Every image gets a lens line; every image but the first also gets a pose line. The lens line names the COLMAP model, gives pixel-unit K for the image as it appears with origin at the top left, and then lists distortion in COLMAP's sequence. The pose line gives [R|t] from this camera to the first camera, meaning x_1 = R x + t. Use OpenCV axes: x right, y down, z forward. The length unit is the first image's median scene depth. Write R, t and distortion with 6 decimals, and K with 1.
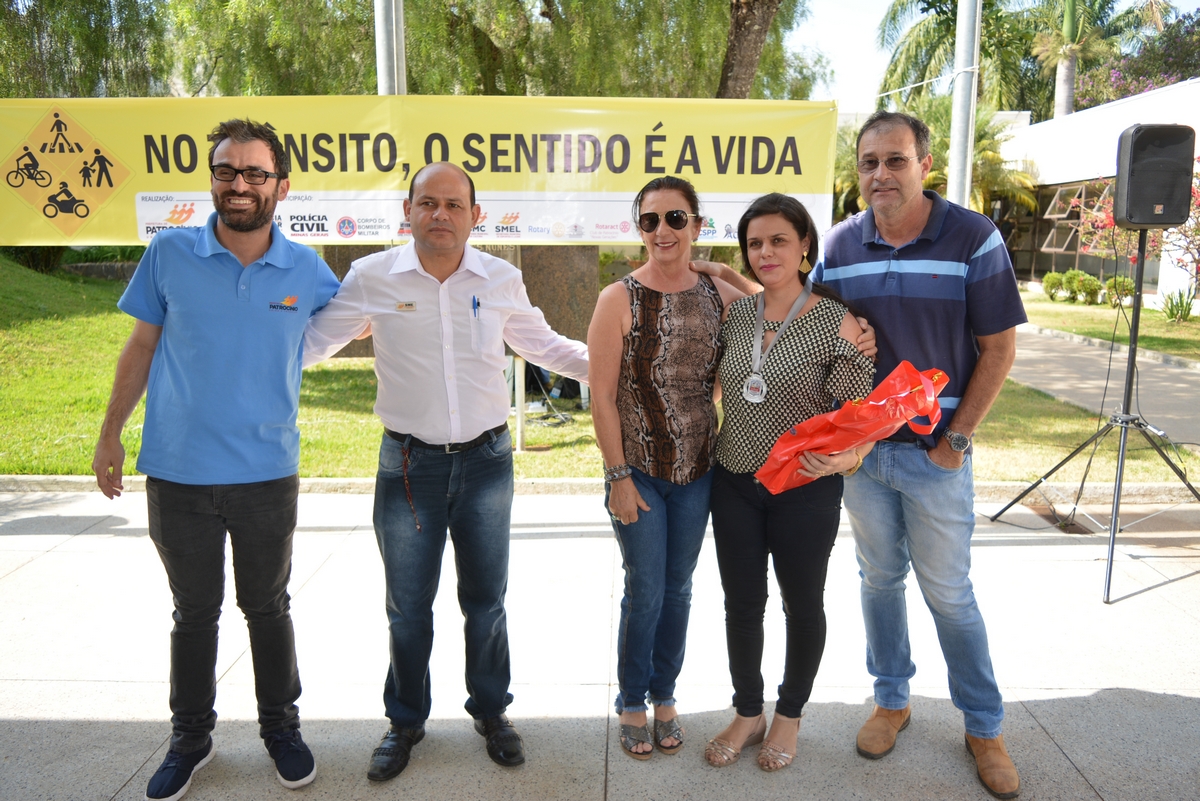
lens RADIAL K [[921.9, 0, 602.3], [0, 921.9, 400.4], [0, 0, 1]] dist [-0.021951, 0.009451]
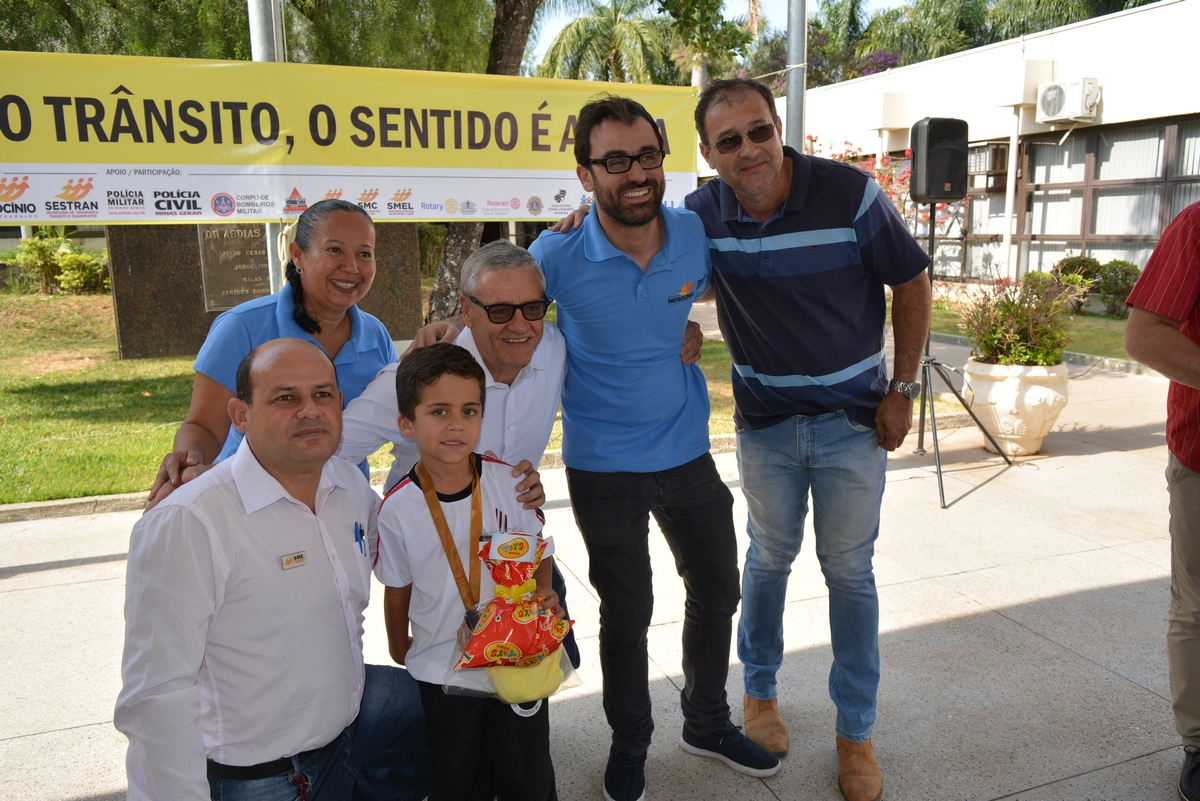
lens RADIAL K [[924.7, 0, 600.0], [0, 924.7, 400.5], [0, 0, 1]] dist [-0.015193, 0.006573]
pose [[0.929628, -0.078910, 0.359952, -0.275056], [0.077476, 0.996824, 0.018435, 0.017265], [-0.360263, 0.010750, 0.932789, 0.015013]]
